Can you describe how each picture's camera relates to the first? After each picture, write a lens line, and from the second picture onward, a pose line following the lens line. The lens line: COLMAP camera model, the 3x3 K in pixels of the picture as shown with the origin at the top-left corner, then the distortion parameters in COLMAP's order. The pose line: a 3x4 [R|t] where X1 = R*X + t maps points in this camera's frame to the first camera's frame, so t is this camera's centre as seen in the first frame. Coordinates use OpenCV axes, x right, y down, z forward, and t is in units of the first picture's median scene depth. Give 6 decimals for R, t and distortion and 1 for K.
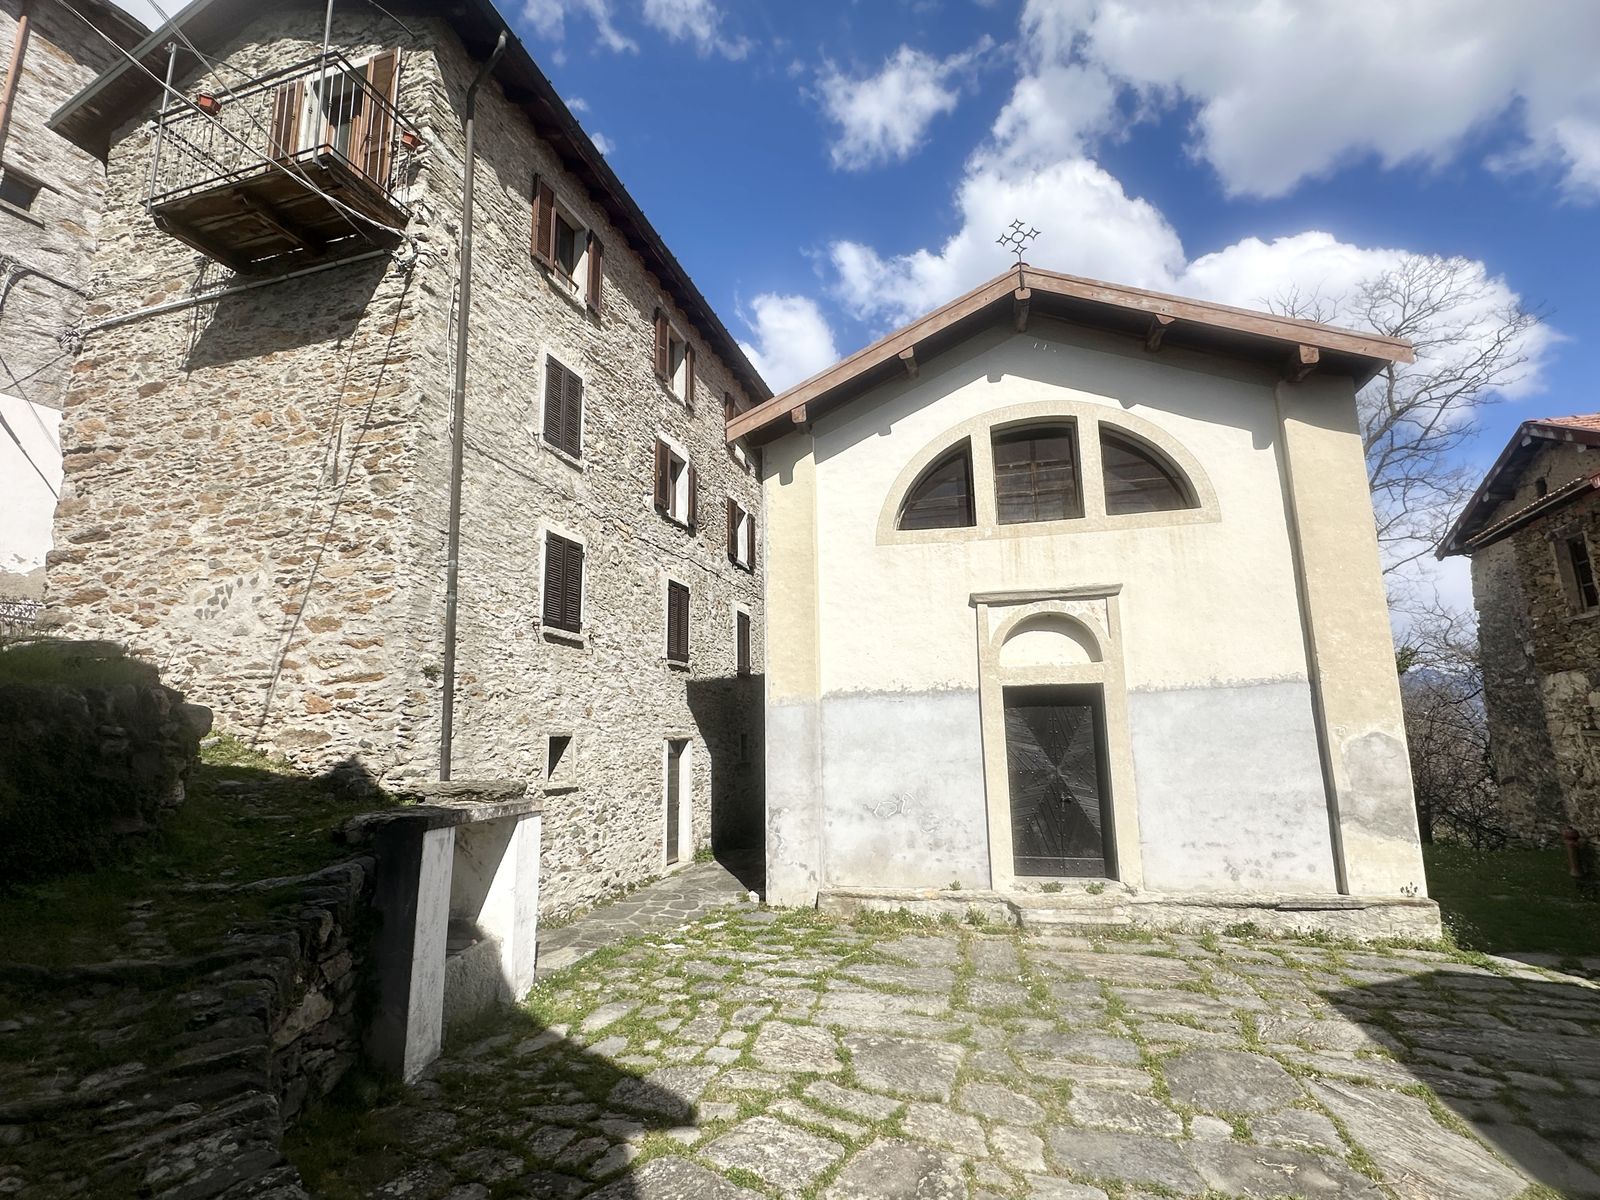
lens RADIAL K [[752.3, 0, 812.4], [0, 752.3, 599.9], [0, 0, 1]] dist [-0.001708, 0.000472]
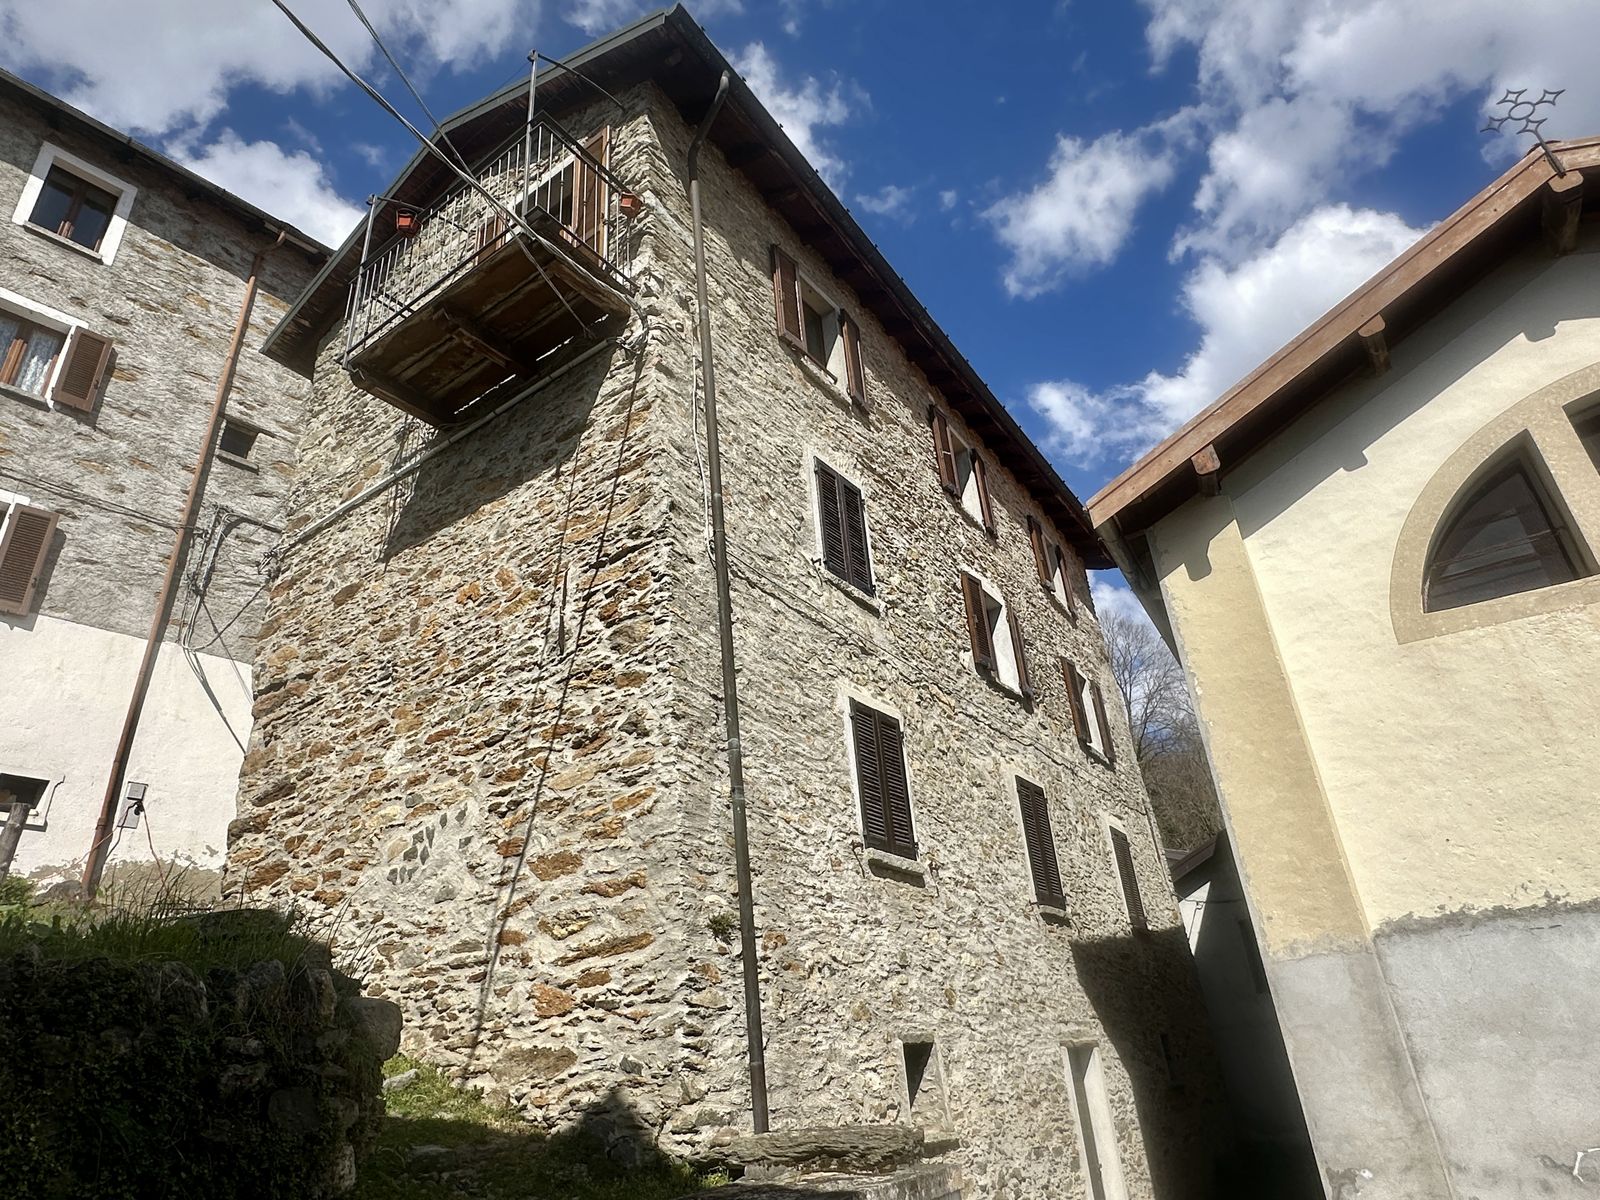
lens RADIAL K [[957.1, 0, 802.2], [0, 957.1, 605.8], [0, 0, 1]] dist [-0.003185, 0.001150]
pose [[0.945688, -0.187563, -0.265507, -0.182543], [0.110596, 0.953672, -0.279783, 0.065076], [0.305684, 0.235224, 0.922620, 0.246738]]
